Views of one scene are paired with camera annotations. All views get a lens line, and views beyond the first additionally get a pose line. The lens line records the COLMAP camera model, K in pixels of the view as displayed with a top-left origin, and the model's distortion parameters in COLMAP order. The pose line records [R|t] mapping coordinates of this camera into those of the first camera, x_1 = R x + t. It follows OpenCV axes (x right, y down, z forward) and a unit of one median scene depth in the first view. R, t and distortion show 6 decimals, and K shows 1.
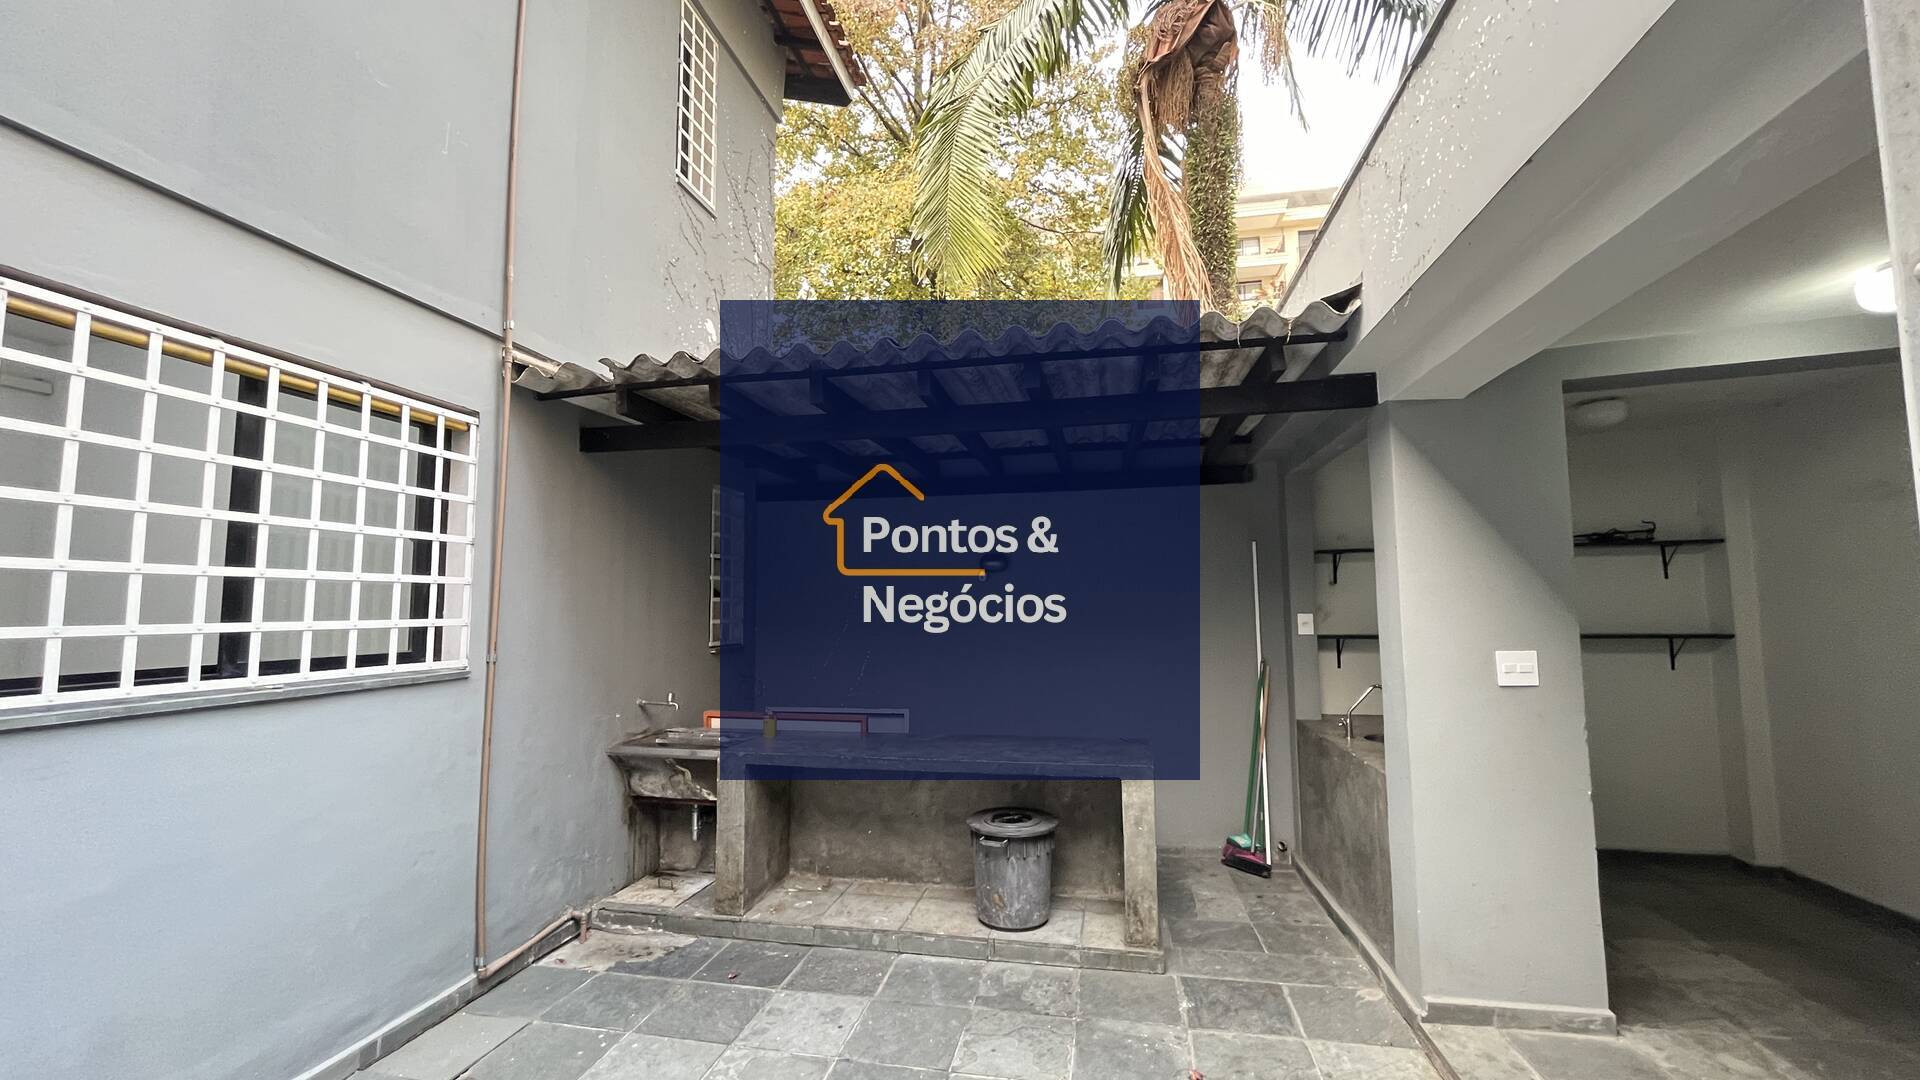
lens RADIAL K [[777.4, 0, 960.0], [0, 777.4, 540.0], [0, 0, 1]] dist [-0.001653, -0.000139]
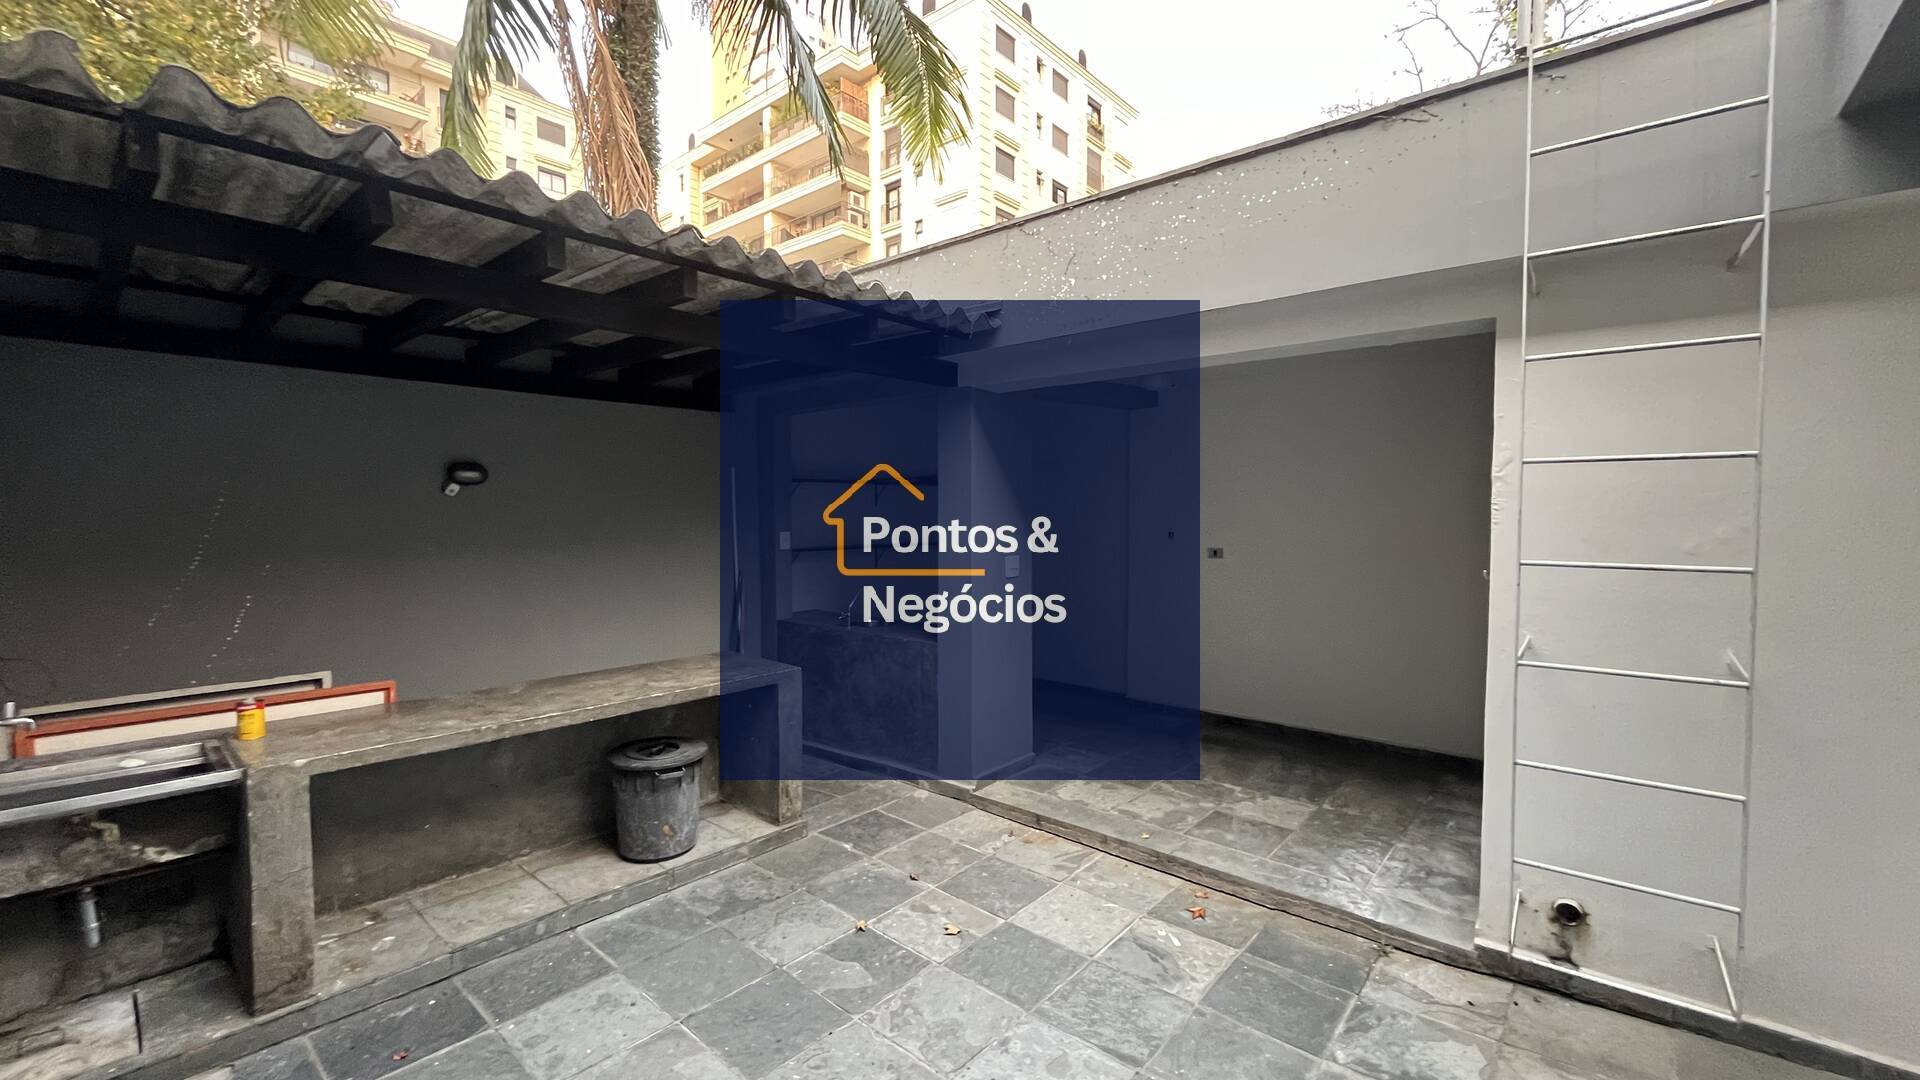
lens RADIAL K [[777.4, 0, 960.0], [0, 777.4, 540.0], [0, 0, 1]] dist [-0.001653, -0.000139]
pose [[0.490434, -0.023588, 0.871159, -0.632688], [-0.079928, 0.994203, 0.071917, 0.001065], [-0.867805, -0.104901, 0.485706, 0.254457]]
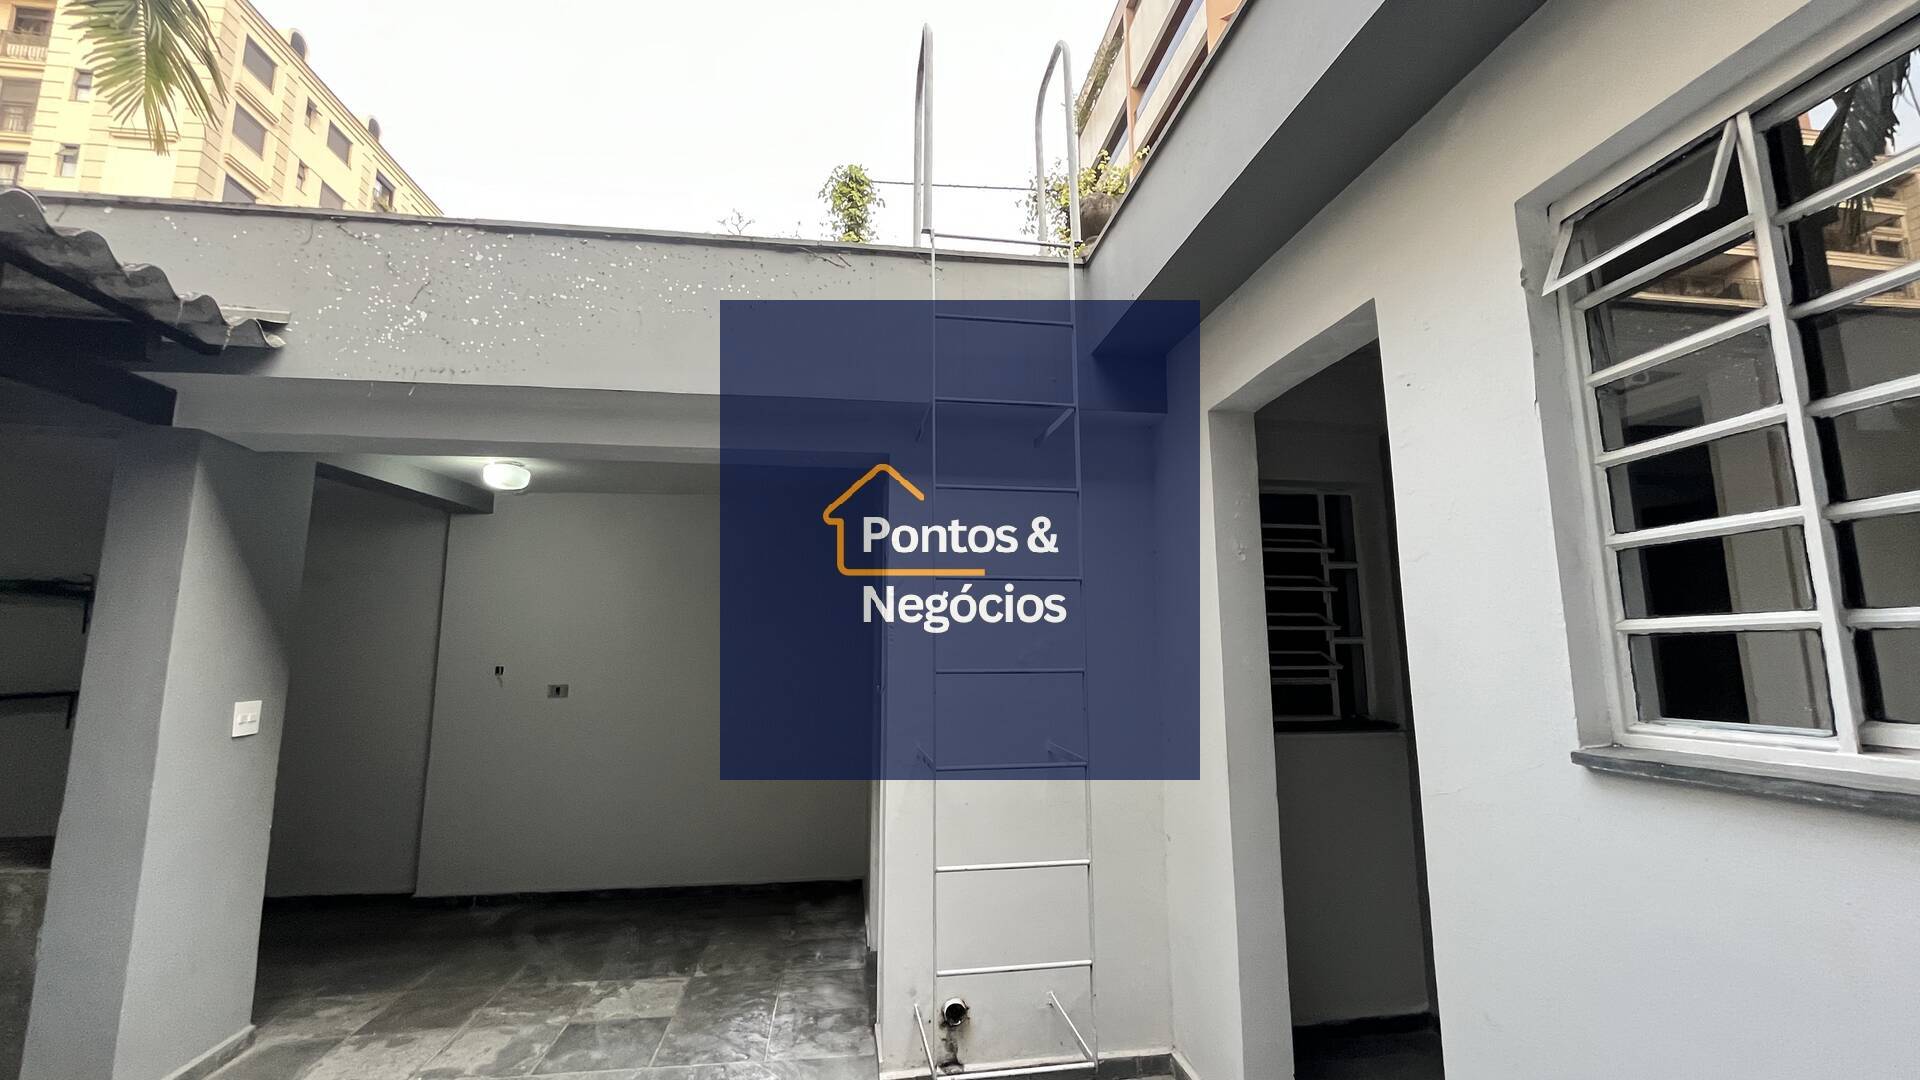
lens RADIAL K [[777.4, 0, 960.0], [0, 777.4, 540.0], [0, 0, 1]] dist [-0.001653, -0.000139]
pose [[-0.328829, 0.149138, 0.932539, -0.503380], [-0.074783, 0.980239, -0.183136, 0.041412], [-0.941424, -0.129958, -0.311178, 0.377256]]
